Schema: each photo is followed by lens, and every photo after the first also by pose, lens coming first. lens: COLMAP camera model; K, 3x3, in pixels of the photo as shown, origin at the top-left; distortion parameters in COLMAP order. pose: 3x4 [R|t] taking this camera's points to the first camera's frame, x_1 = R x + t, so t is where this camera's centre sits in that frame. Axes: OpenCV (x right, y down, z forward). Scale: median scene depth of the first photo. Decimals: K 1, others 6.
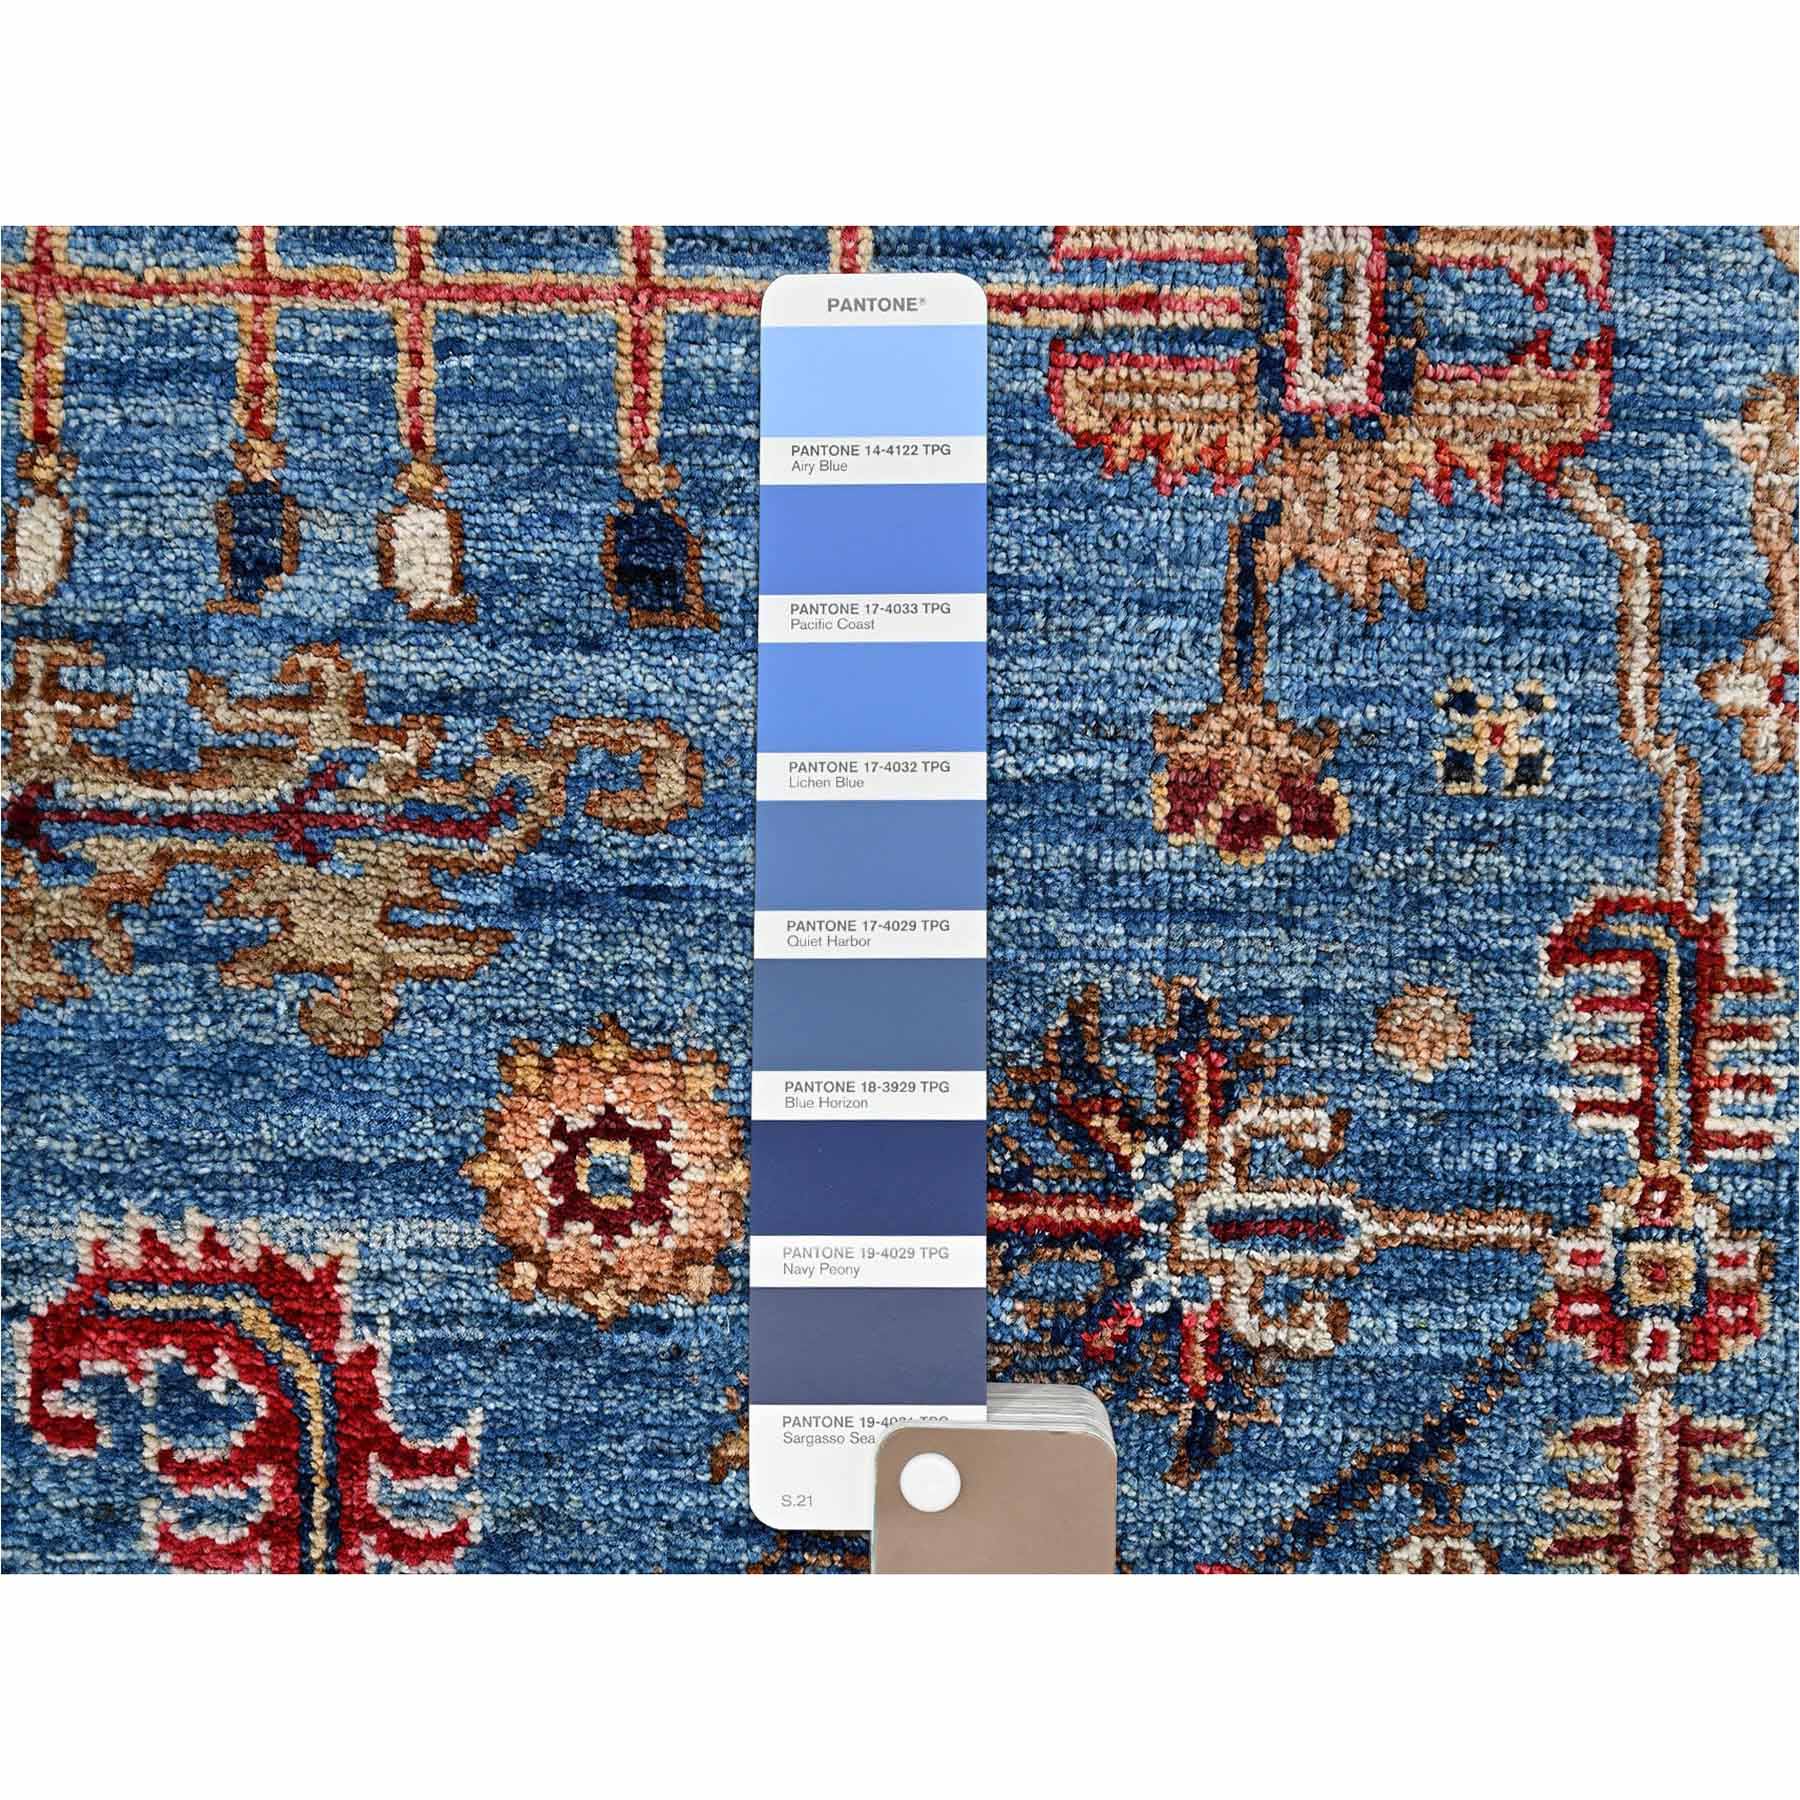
lens RADIAL K [[2217.7, 0, 925.6], [0, 2217.7, 896.2], [0, 0, 1]] dist [-0.001379, -0.001173]
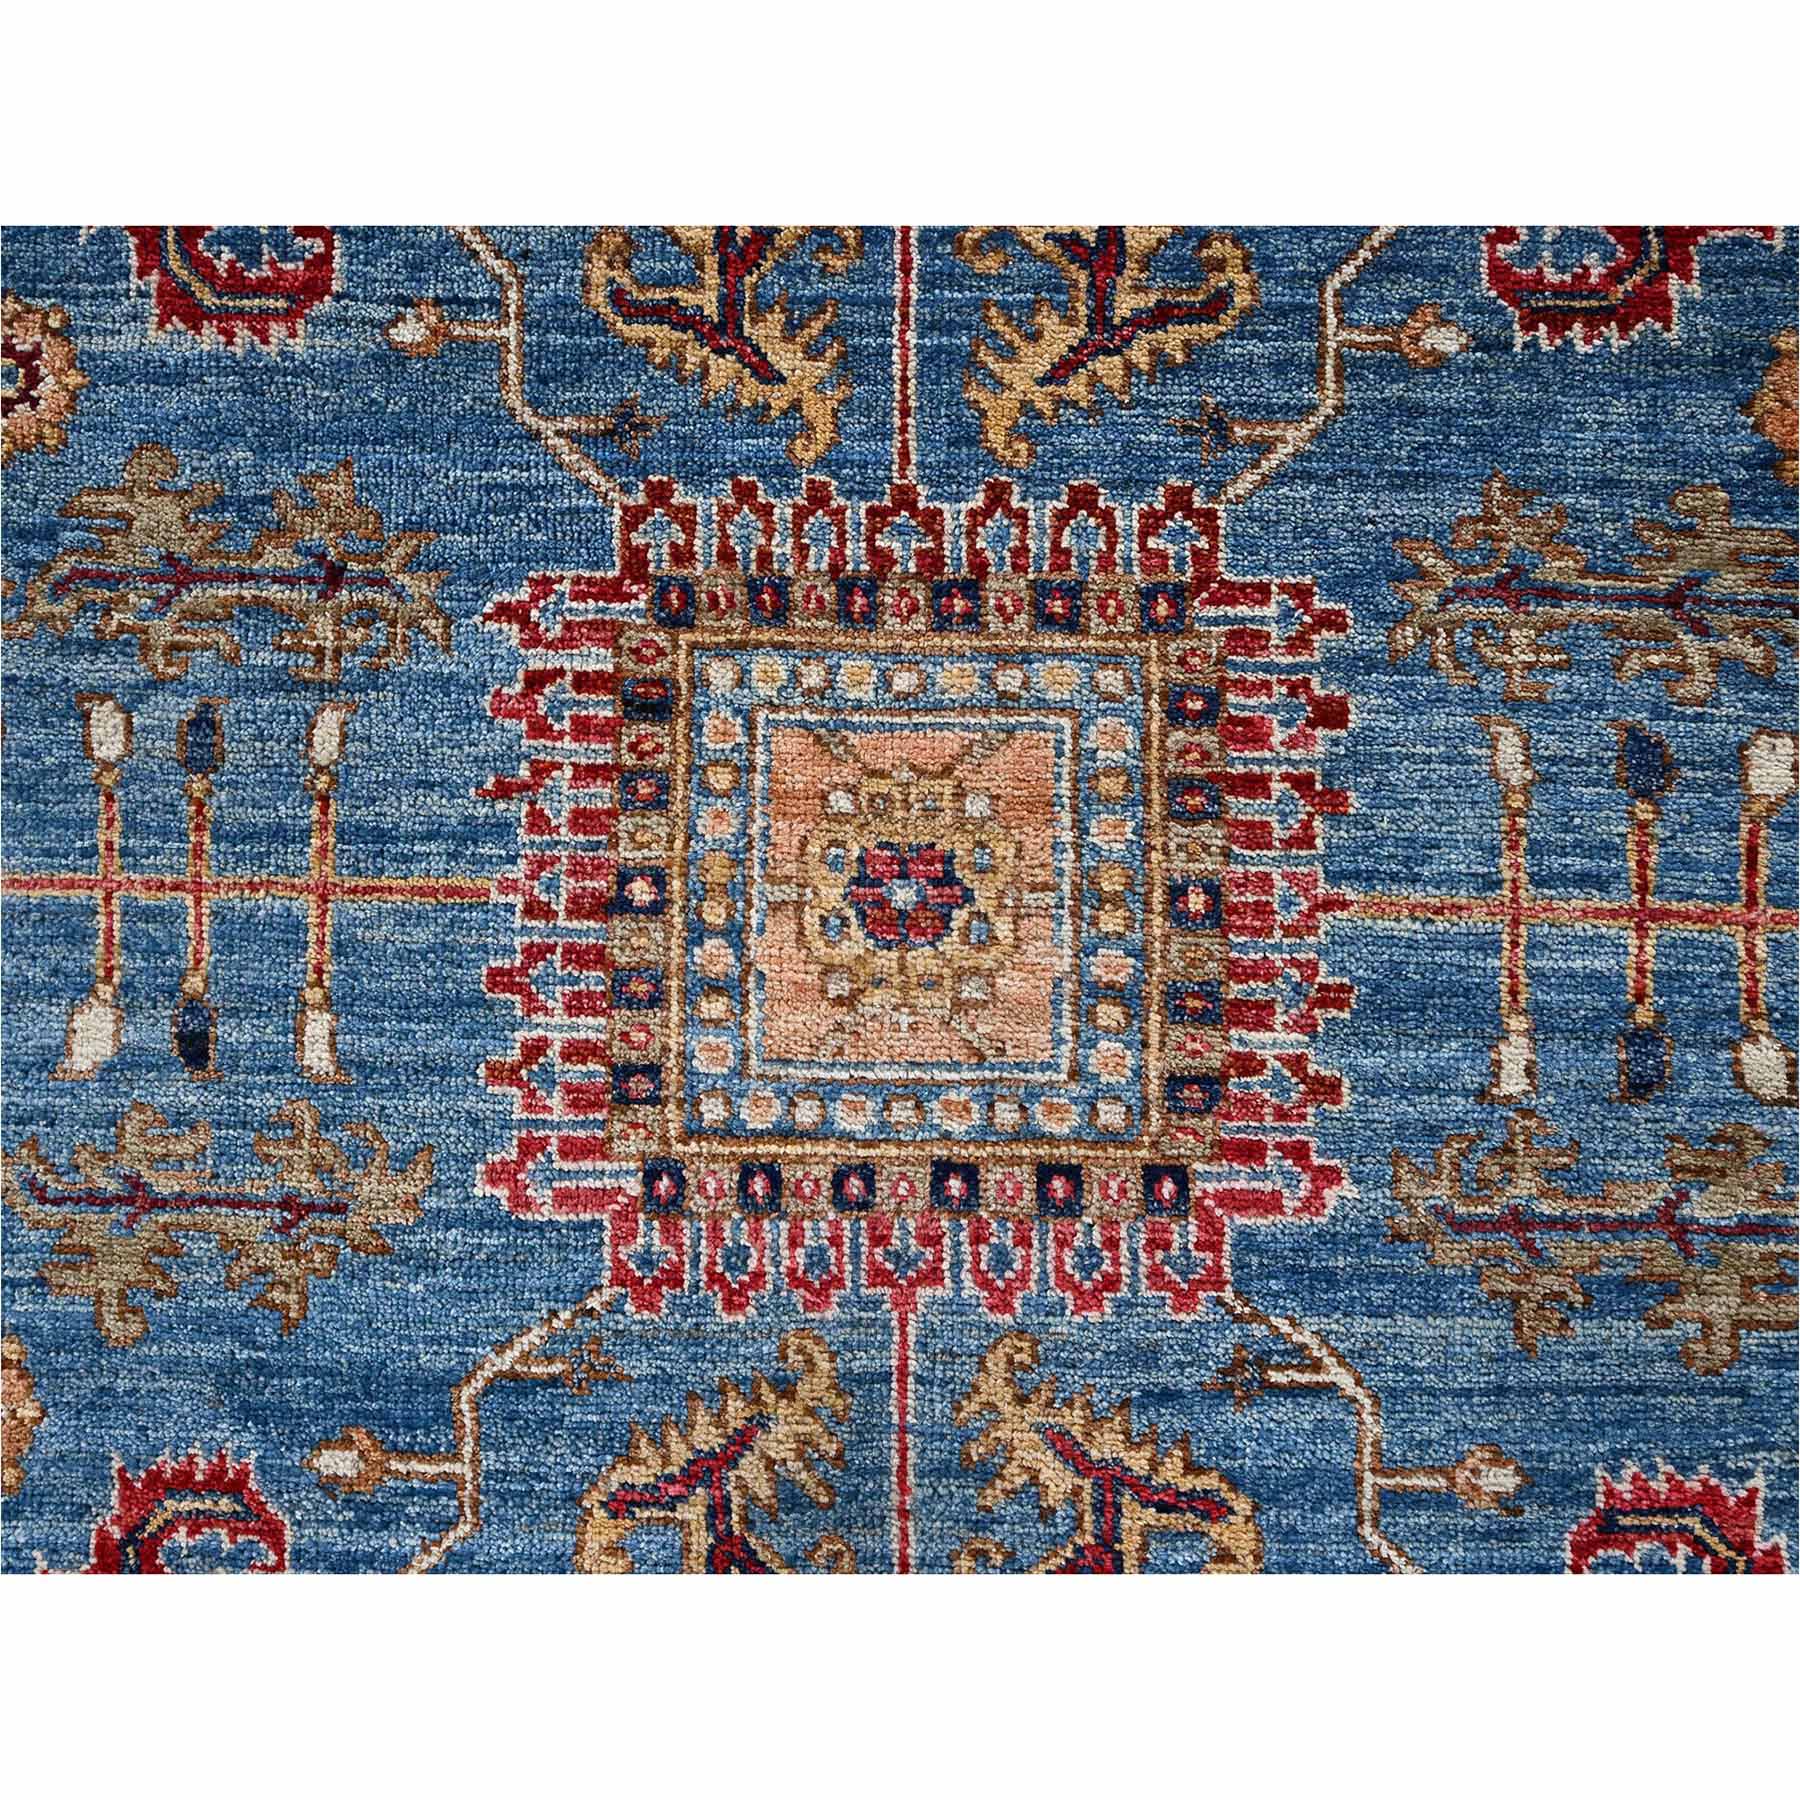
lens RADIAL K [[2217.7, 0, 925.6], [0, 2217.7, 896.2], [0, 0, 1]] dist [-0.001379, -0.001173]
pose [[-0.999873, -0.000056, 0.015938, -0.893951], [0.000826, -0.998832, 0.048306, -0.365354], [0.015917, 0.048313, 0.998705, -0.708501]]
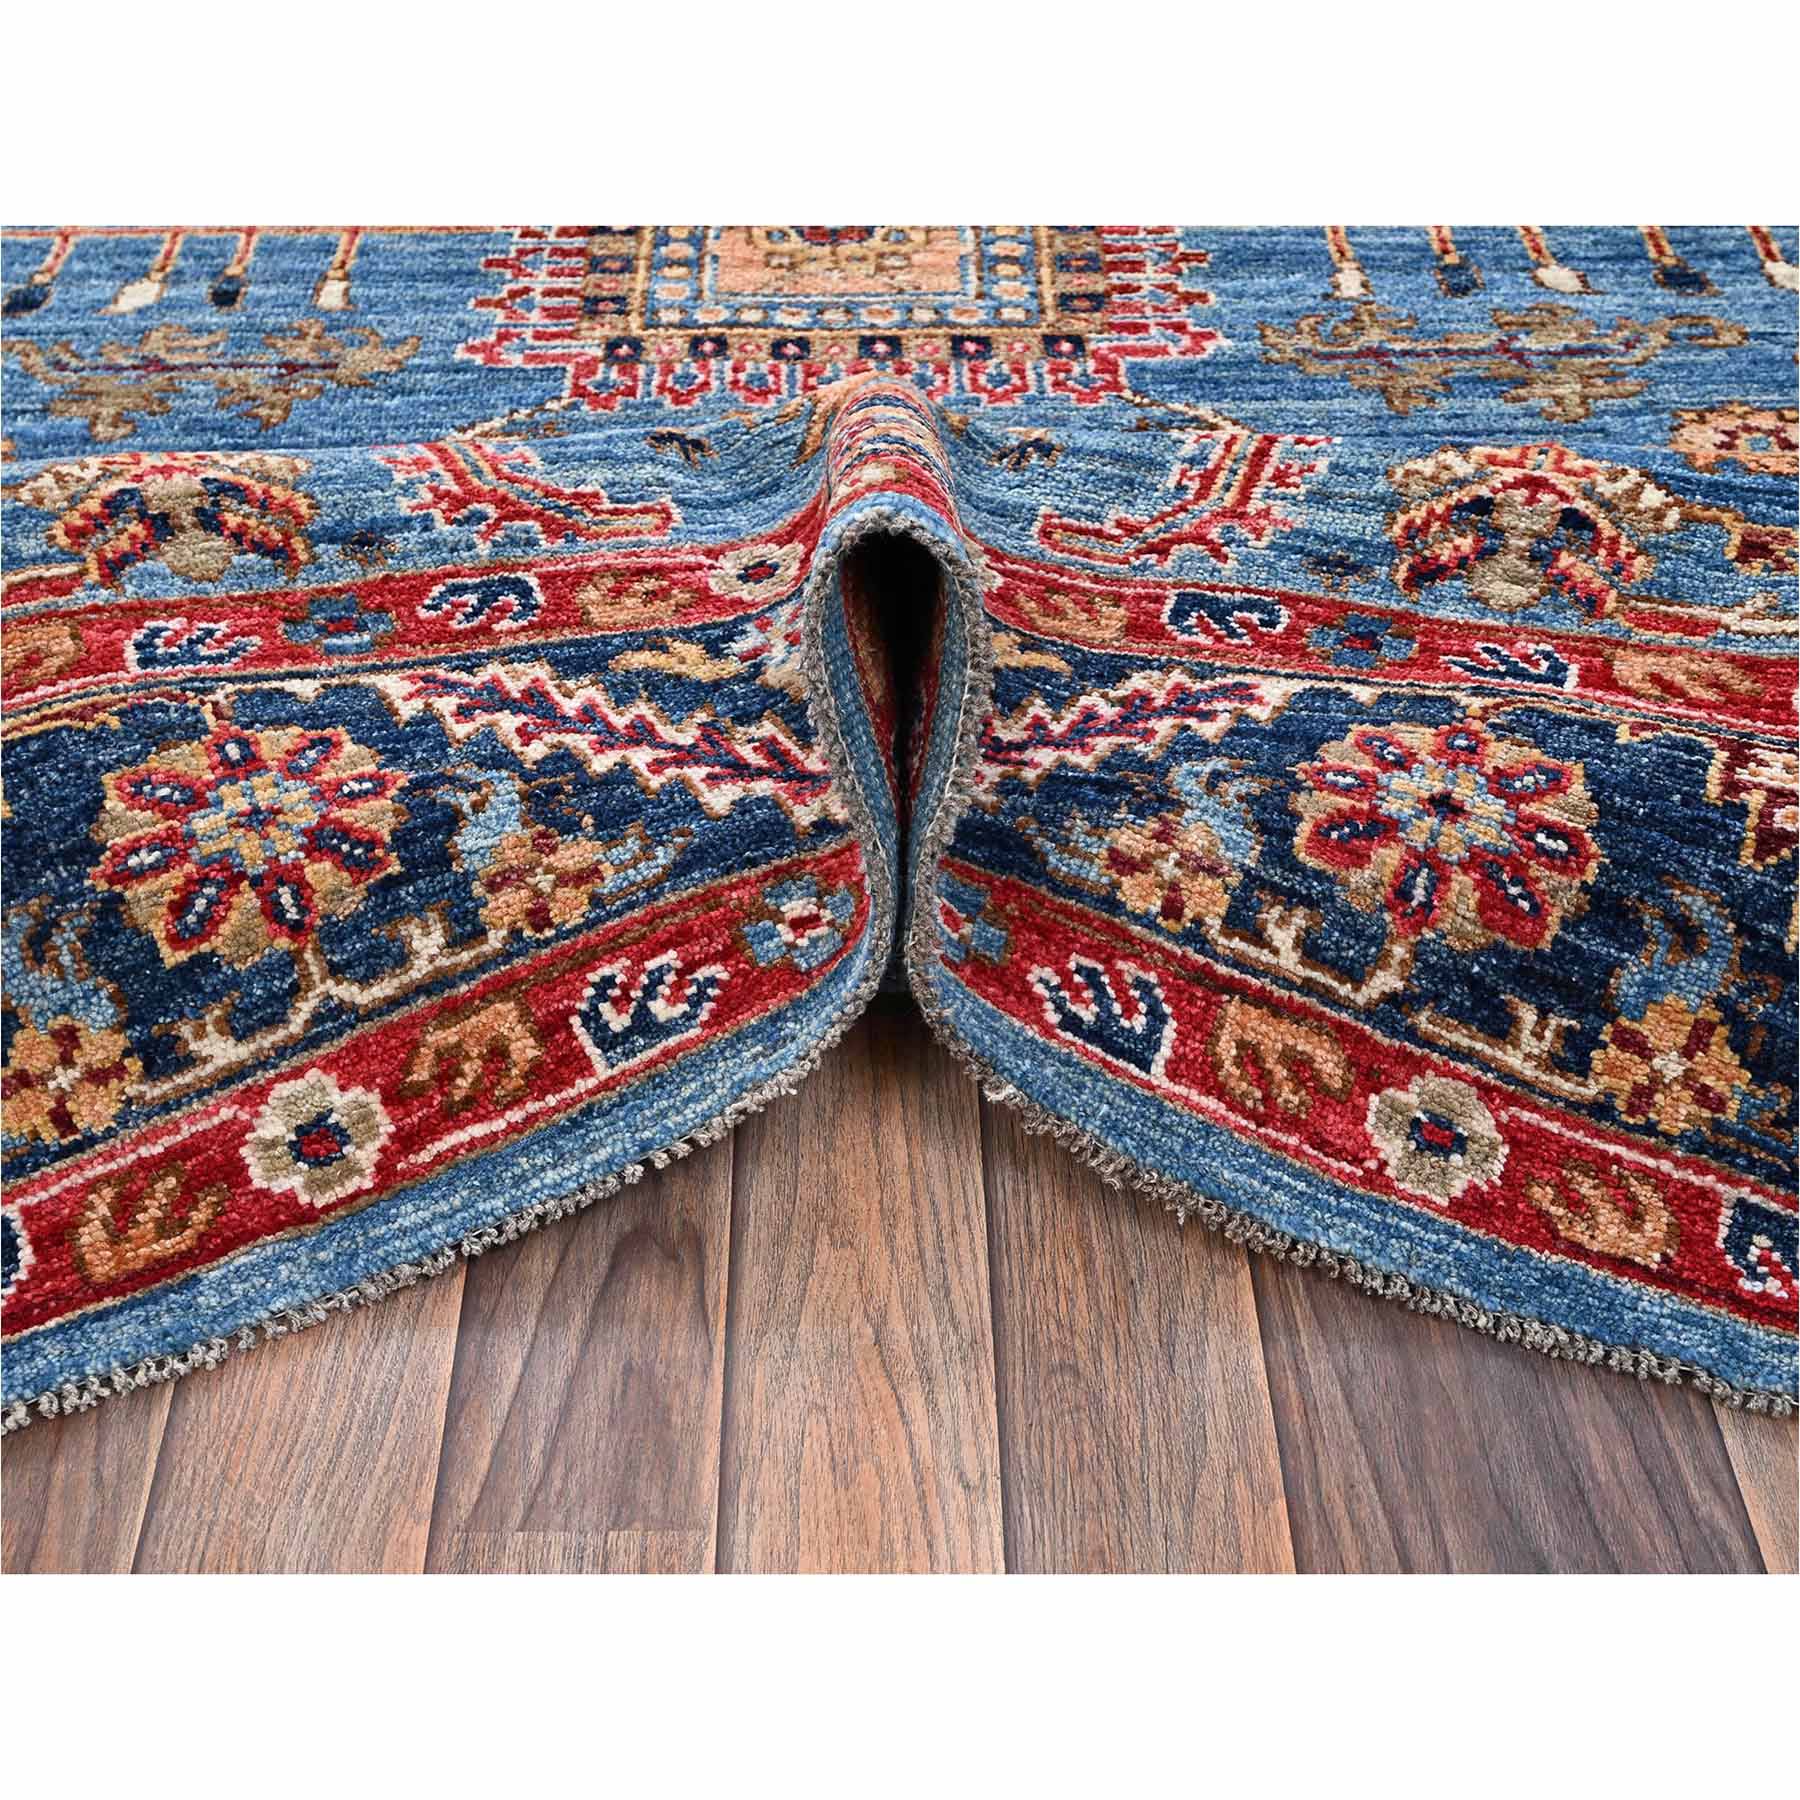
lens RADIAL K [[2217.7, 0, 925.6], [0, 2217.7, 896.2], [0, 0, 1]] dist [-0.001379, -0.001173]
pose [[-0.999592, 0.019951, -0.020461, -0.880050], [-0.028576, -0.706038, 0.707597, -2.212619], [-0.000329, 0.707893, 0.706320, -0.027852]]
